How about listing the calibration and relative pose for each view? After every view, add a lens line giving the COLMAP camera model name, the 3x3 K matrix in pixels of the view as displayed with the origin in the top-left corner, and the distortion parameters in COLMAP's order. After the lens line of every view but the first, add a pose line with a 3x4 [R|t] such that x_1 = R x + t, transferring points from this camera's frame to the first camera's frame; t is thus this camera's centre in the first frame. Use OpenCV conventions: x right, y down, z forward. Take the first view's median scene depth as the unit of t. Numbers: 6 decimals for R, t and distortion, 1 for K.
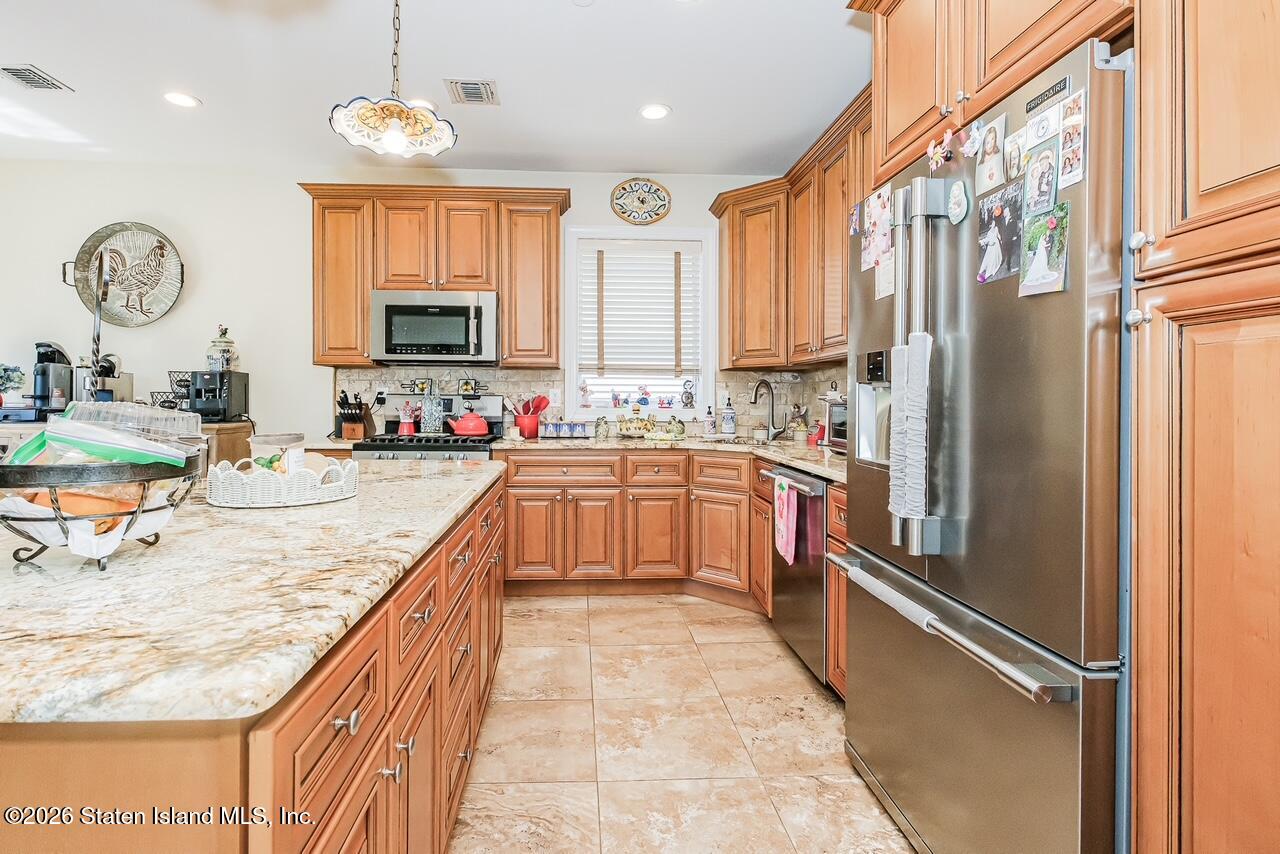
lens RADIAL K [[597.2, 0, 605.5], [0, 597.2, 400.9], [0, 0, 1]] dist [0.000612, -0.000101]
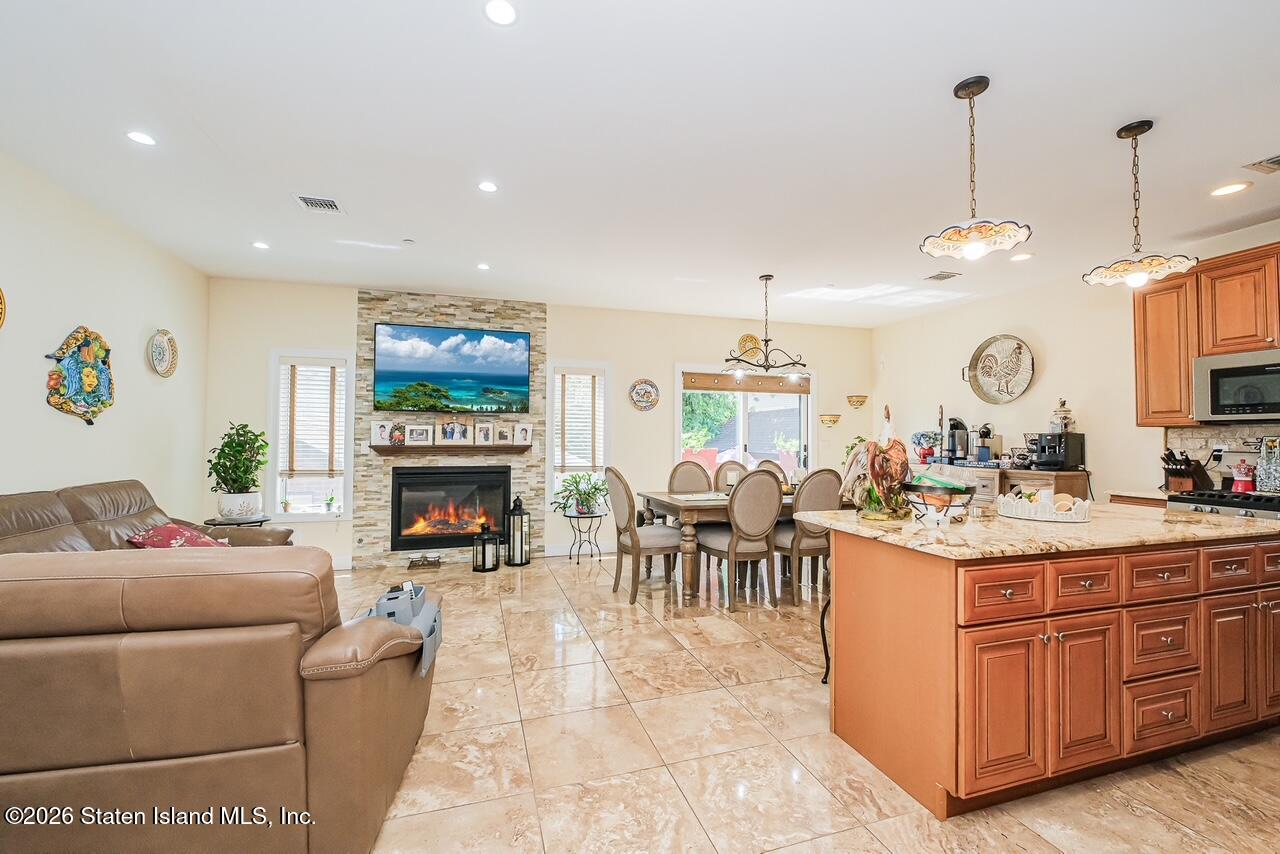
lens RADIAL K [[537.3, 0, 642.2], [0, 537.3, 426.1], [0, 0, 1]] dist [-0.001509, 0.000081]
pose [[0.258176, -0.028034, -0.965691, 0.290908], [-0.007202, 0.999495, -0.030941, -0.021018], [0.966071, 0.014943, 0.257844, -0.232402]]
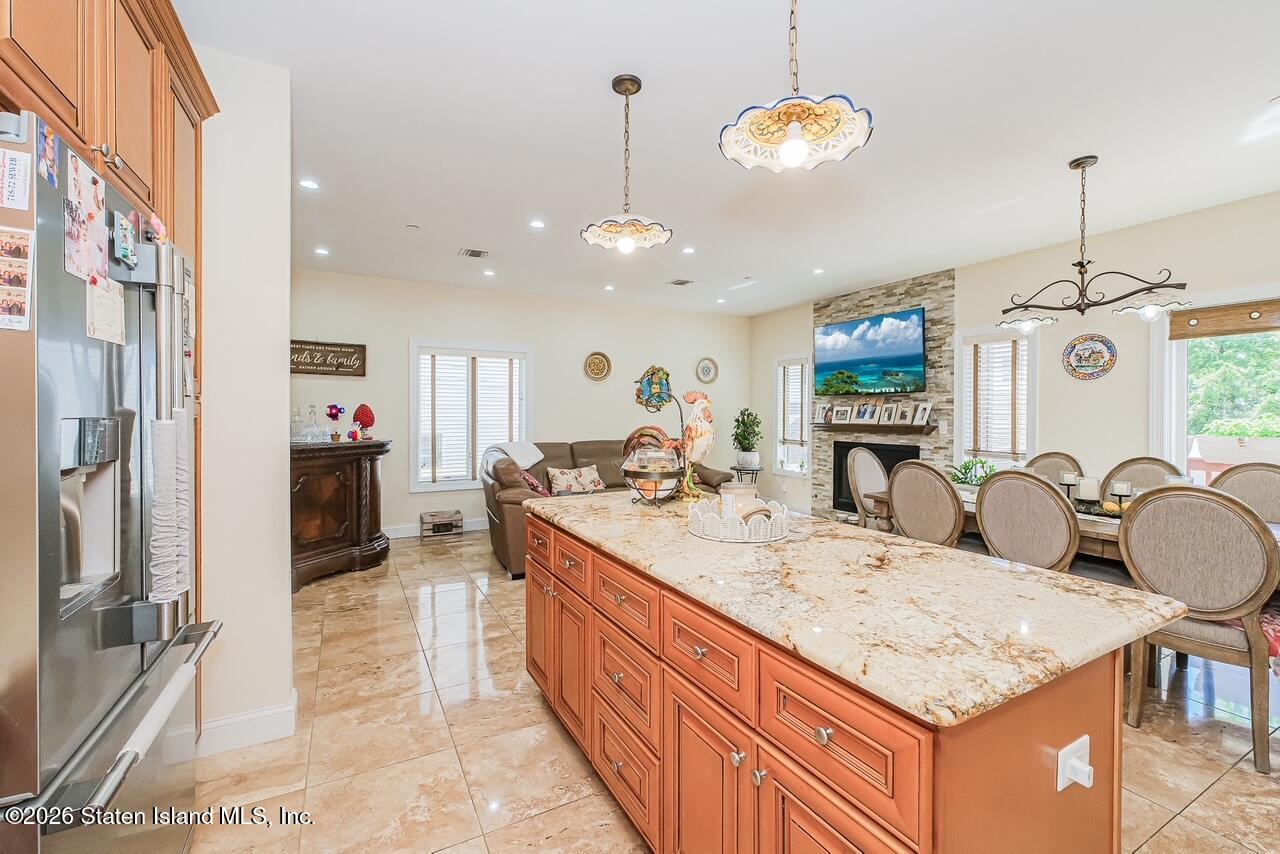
lens RADIAL K [[548.0, 0, 644.8], [0, 548.0, 419.8], [0, 0, 1]] dist [-0.001377, -0.000010]
pose [[-0.898963, -0.000012, -0.438024, 0.077819], [-0.007342, 0.999860, 0.015041, -0.043012], [0.437963, 0.016737, -0.898837, 0.824941]]
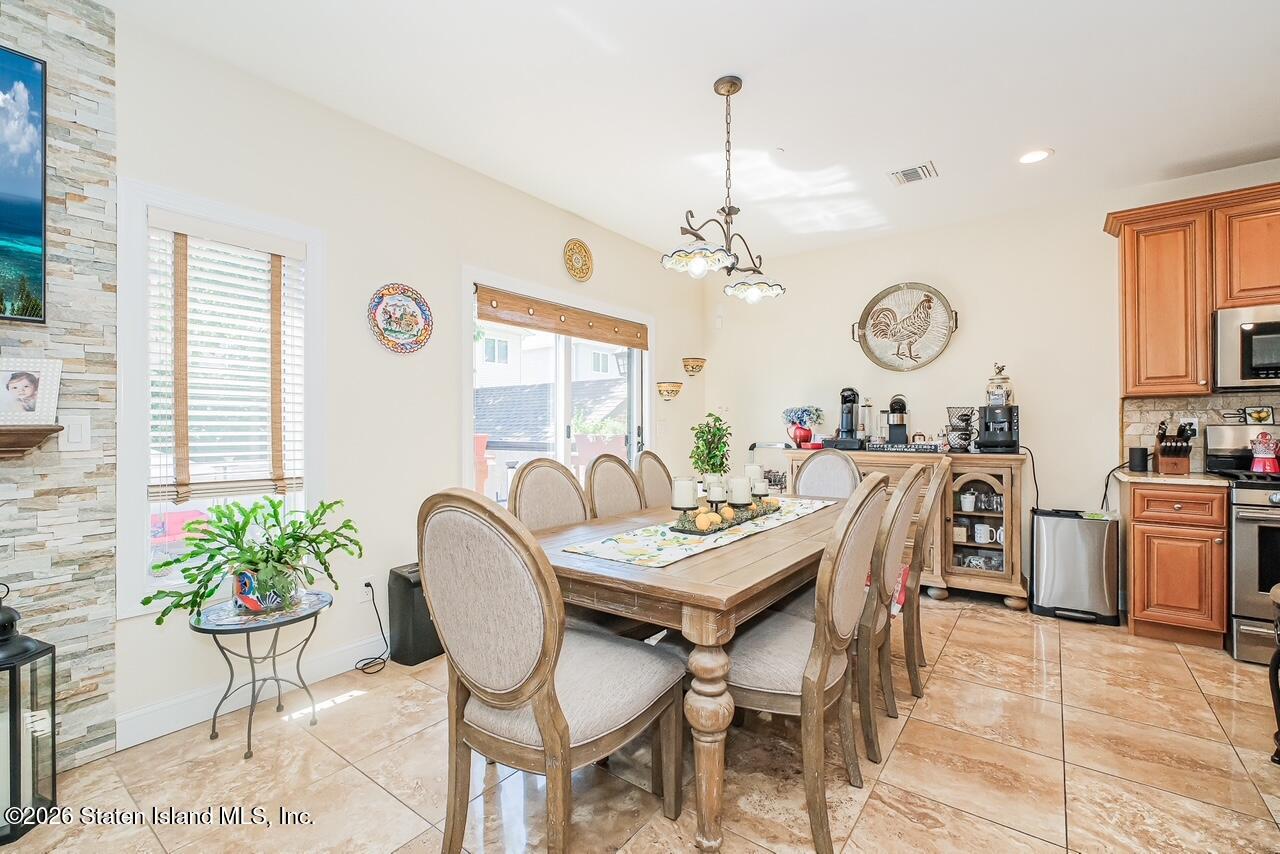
lens RADIAL K [[550.8, 0, 642.5], [0, 550.8, 426.1], [0, 0, 1]] dist [-0.003696, 0.000001]
pose [[0.771603, -0.008751, -0.636044, -0.523265], [0.004022, 0.999952, -0.008879, -0.006214], [0.636092, 0.004293, 0.771602, -0.189370]]
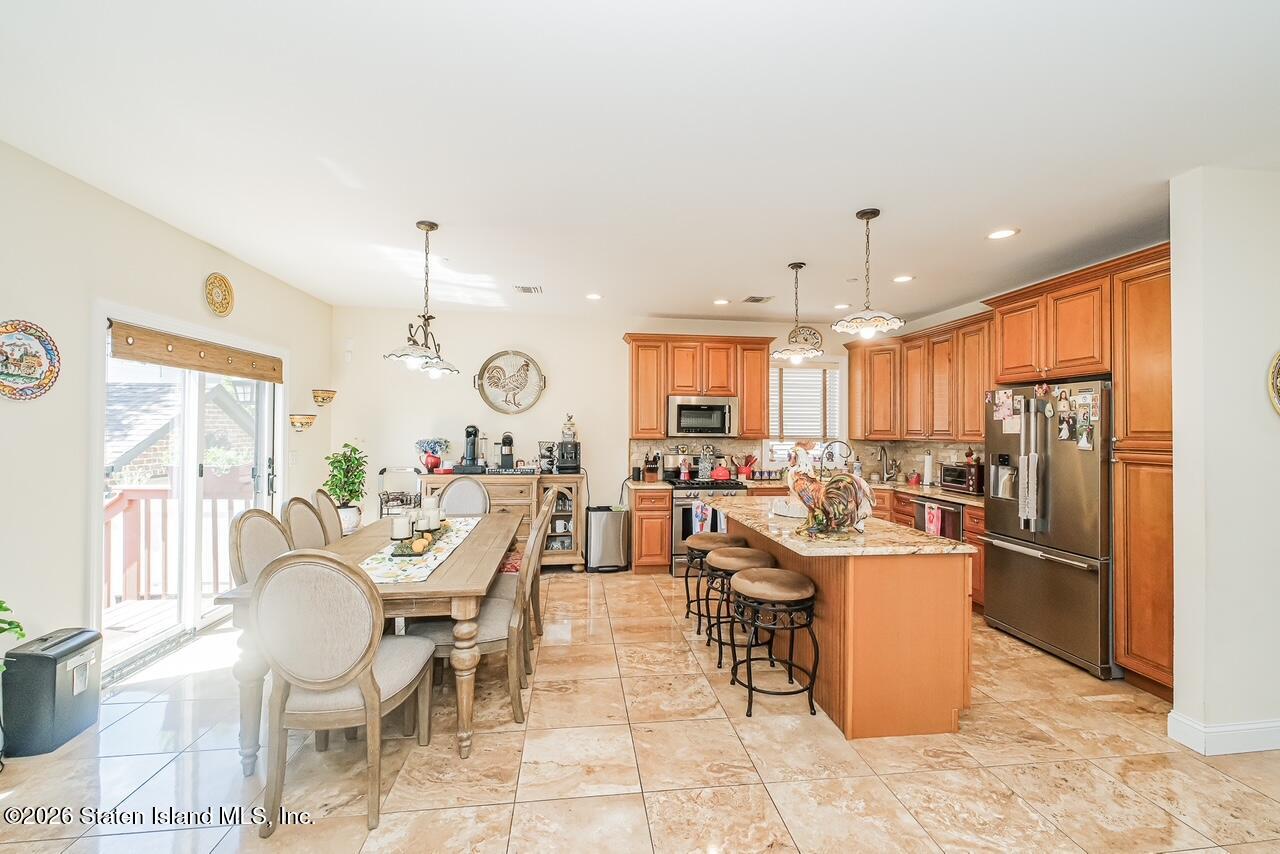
lens RADIAL K [[533.1, 0, 643.7], [0, 533.1, 424.4], [0, 0, 1]] dist [-0.000084, -0.000156]
pose [[0.996635, 0.003419, 0.081895, -0.575294], [-0.002389, 0.999917, -0.012666, -0.081280], [-0.081932, 0.012427, 0.996560, -0.515475]]
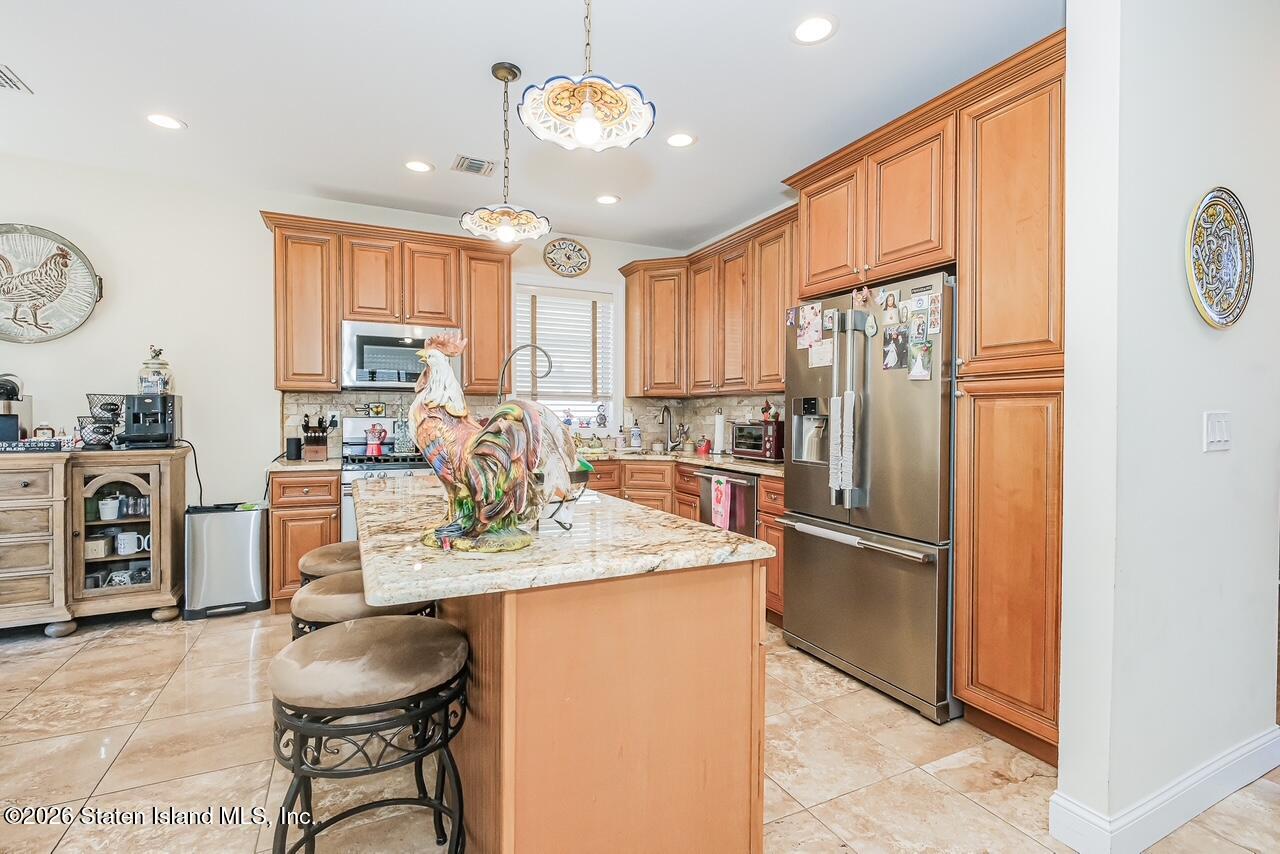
lens RADIAL K [[585.7, 0, 630.4], [0, 585.7, 423.2], [0, 0, 1]] dist [0.001647, 0.000084]
pose [[0.921423, -0.007226, 0.388493, -0.316581], [0.001864, 0.999898, 0.014175, -0.015482], [-0.388556, -0.012337, 0.921342, -0.166233]]
